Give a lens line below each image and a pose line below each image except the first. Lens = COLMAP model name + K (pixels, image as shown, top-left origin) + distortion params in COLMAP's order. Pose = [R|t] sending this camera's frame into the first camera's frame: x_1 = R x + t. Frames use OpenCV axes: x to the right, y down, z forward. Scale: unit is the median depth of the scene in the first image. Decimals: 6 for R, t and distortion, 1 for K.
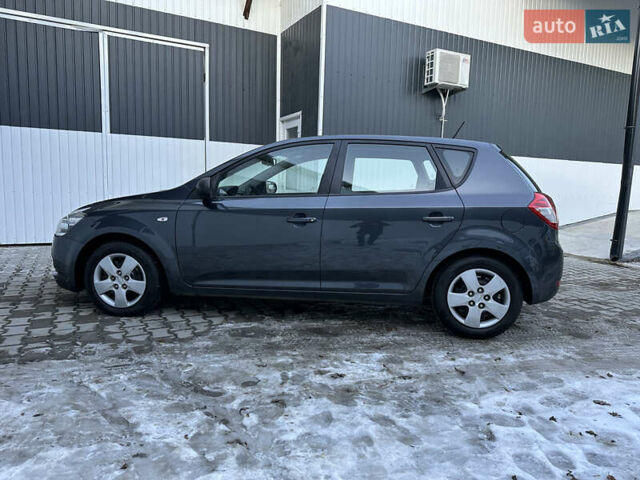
lens RADIAL K [[448.4, 0, 316.8], [0, 448.4, 239.0], [0, 0, 1]] dist [0.012195, -0.010019]
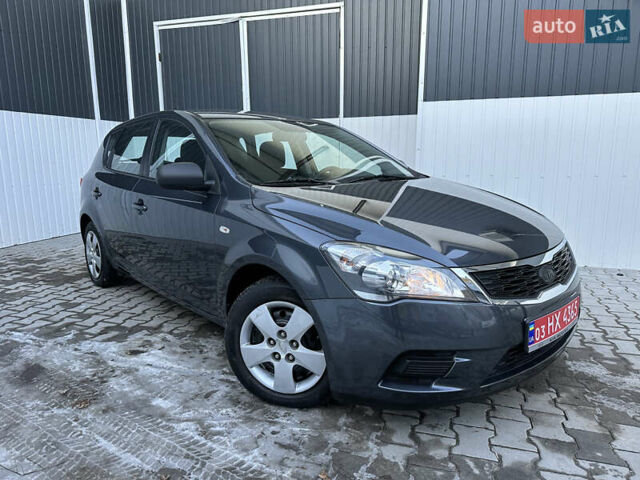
lens RADIAL K [[448.4, 0, 318.0], [0, 448.4, 245.1], [0, 0, 1]] dist [0.012195, -0.010019]
pose [[0.710267, 0.097992, -0.697079, 0.902152], [-0.065745, 0.995169, 0.072907, -0.088238], [0.700856, -0.005954, 0.713278, 0.891645]]
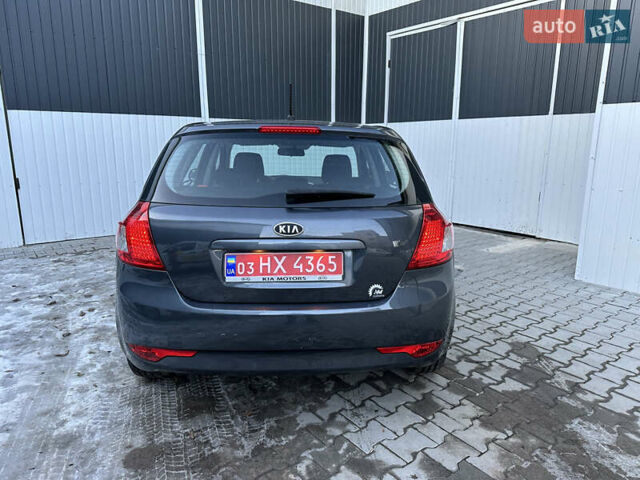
lens RADIAL K [[448.4, 0, 322.4], [0, 448.4, 239.8], [0, 0, 1]] dist [0.012195, -0.010019]
pose [[0.178642, 0.178276, -0.967629, 1.272159], [-0.126510, 0.979447, 0.157097, -0.201871], [0.975747, 0.094351, 0.197524, 1.215705]]
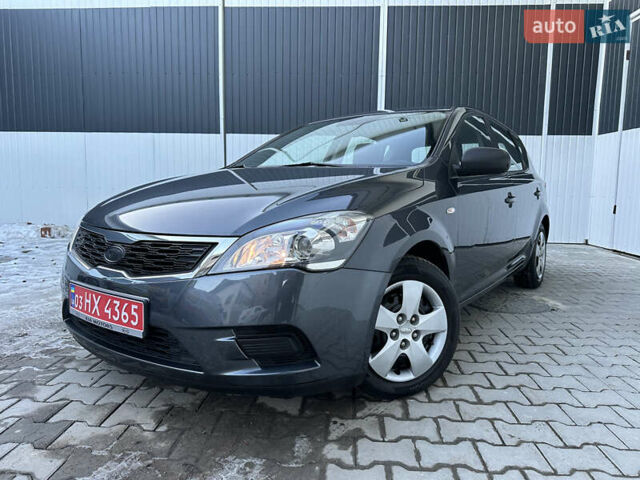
lens RADIAL K [[448.4, 0, 323.4], [0, 448.4, 233.7], [0, 0, 1]] dist [0.012195, -0.010019]
pose [[-0.510610, 0.053661, -0.858136, 1.045429], [-0.142118, 0.979055, 0.145786, -0.167462], [0.847986, 0.196397, -0.492289, 2.067043]]
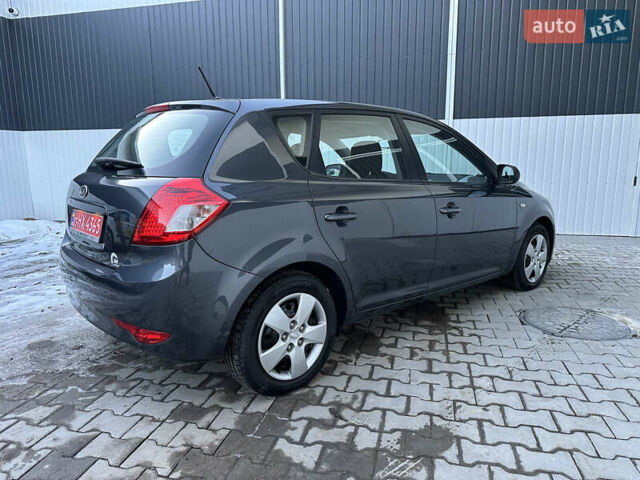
lens RADIAL K [[448.4, 0, 320.2], [0, 448.4, 241.6], [0, 0, 1]] dist [0.012195, -0.010019]
pose [[-0.652459, 0.109137, -0.749924, 0.953115], [-0.110365, 0.965341, 0.236508, -0.251629], [0.749745, 0.237077, -0.617800, 2.080944]]
